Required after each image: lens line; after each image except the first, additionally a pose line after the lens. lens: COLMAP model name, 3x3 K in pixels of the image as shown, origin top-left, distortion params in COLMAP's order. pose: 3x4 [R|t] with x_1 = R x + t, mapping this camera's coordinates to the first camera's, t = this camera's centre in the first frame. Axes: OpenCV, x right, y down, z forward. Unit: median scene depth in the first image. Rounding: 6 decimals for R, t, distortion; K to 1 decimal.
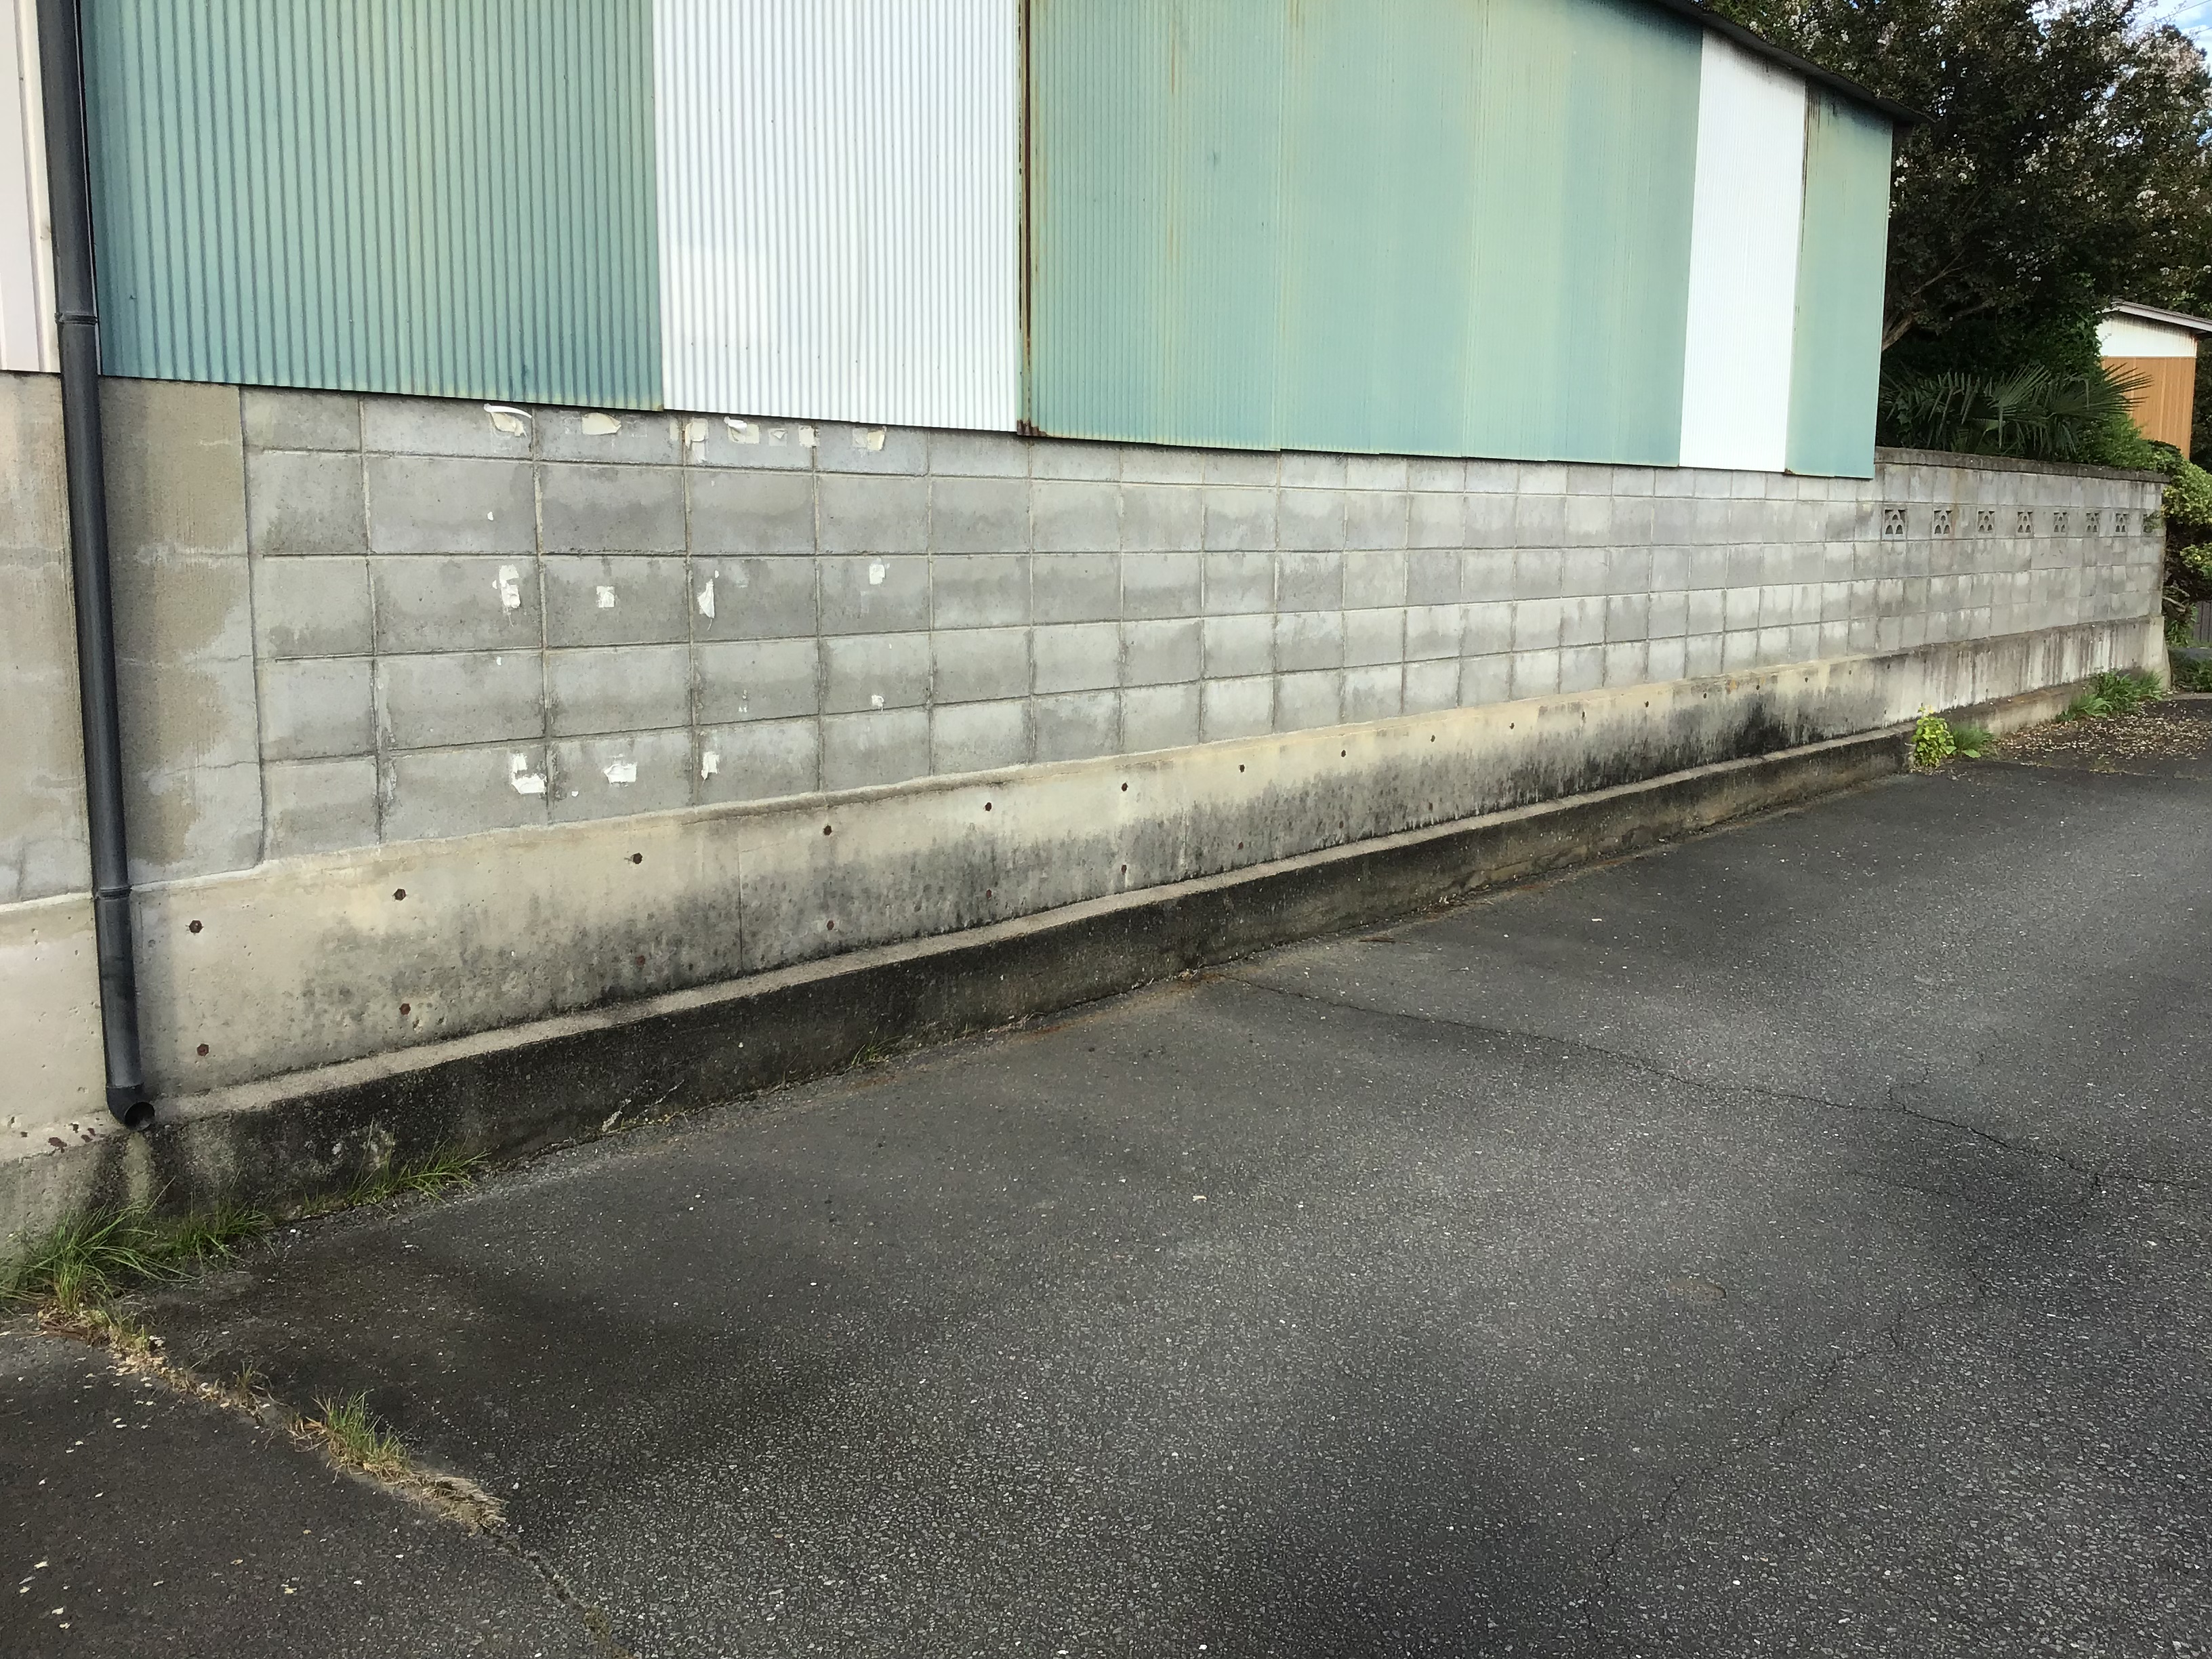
lens RADIAL K [[1975.0, 0, 1120.7], [0, 1975.0, 812.4], [0, 0, 1]] dist [0.149095, -0.329528]
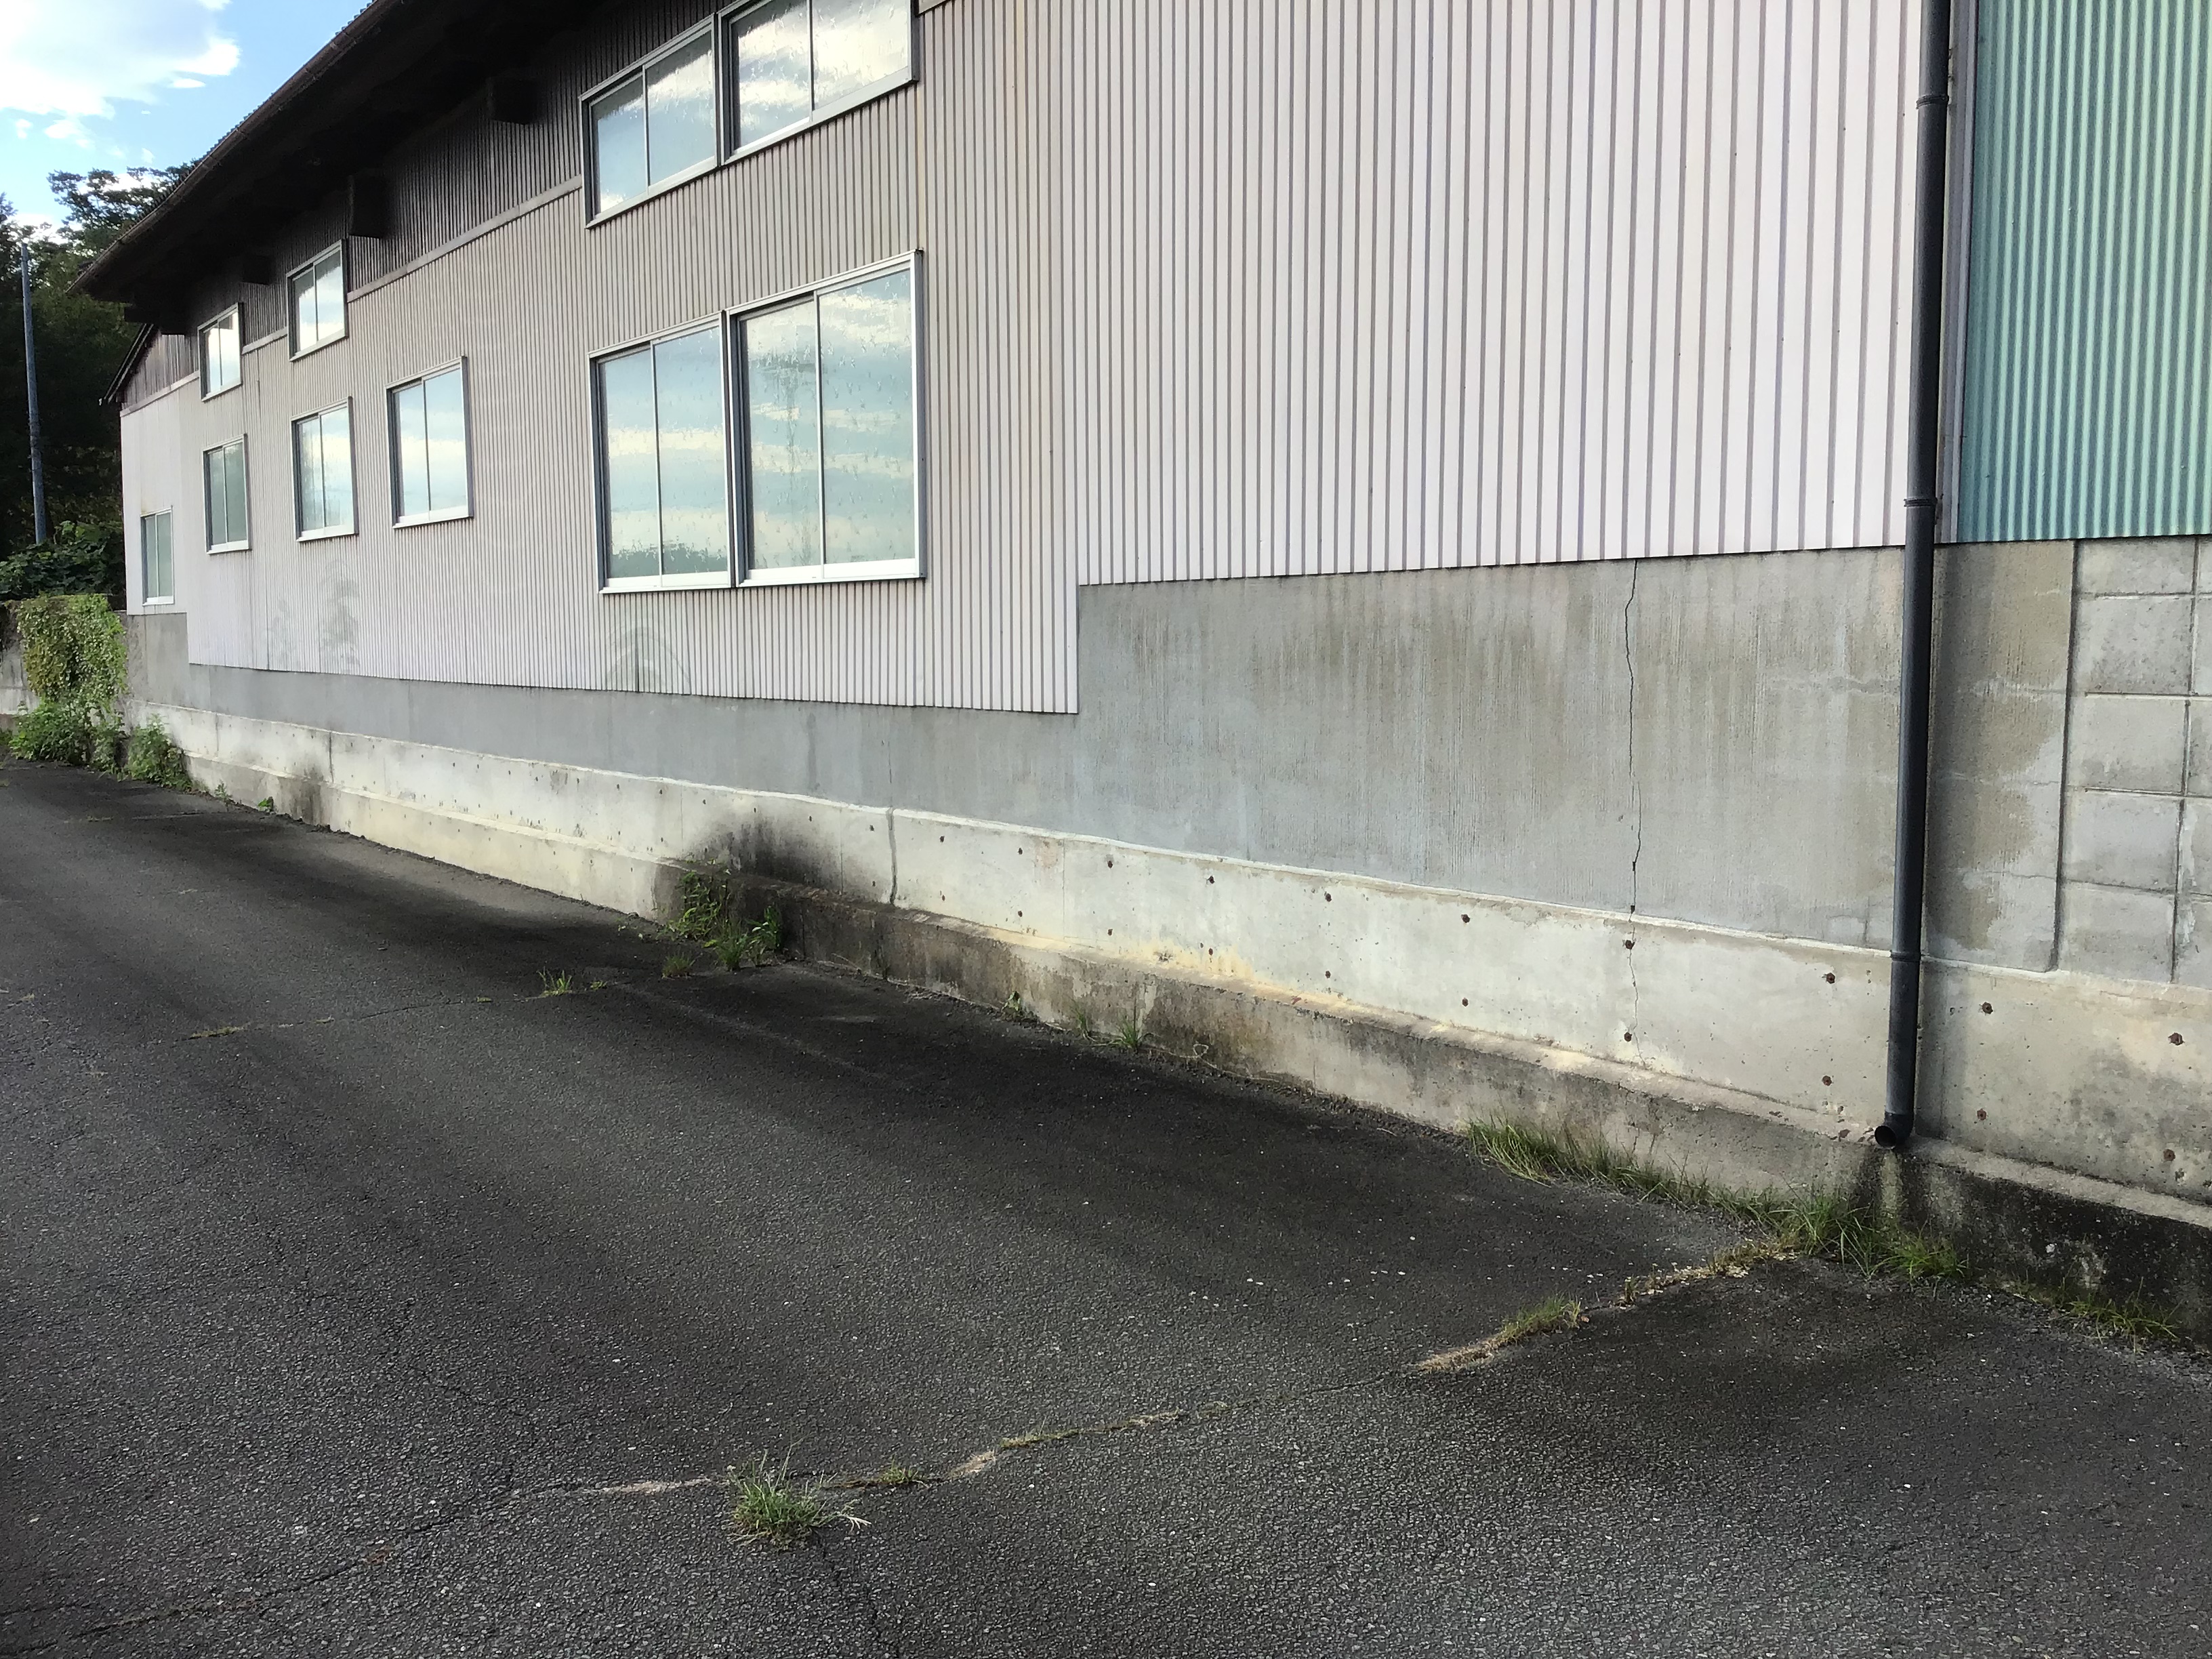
lens RADIAL K [[1975.0, 0, 1120.7], [0, 1975.0, 812.4], [0, 0, 1]] dist [0.149095, -0.329528]
pose [[-0.287029, 0.085059, -0.954138, 0.764550], [-0.133294, 0.982813, 0.127714, -0.132820], [0.948603, 0.163838, -0.270758, 0.804307]]
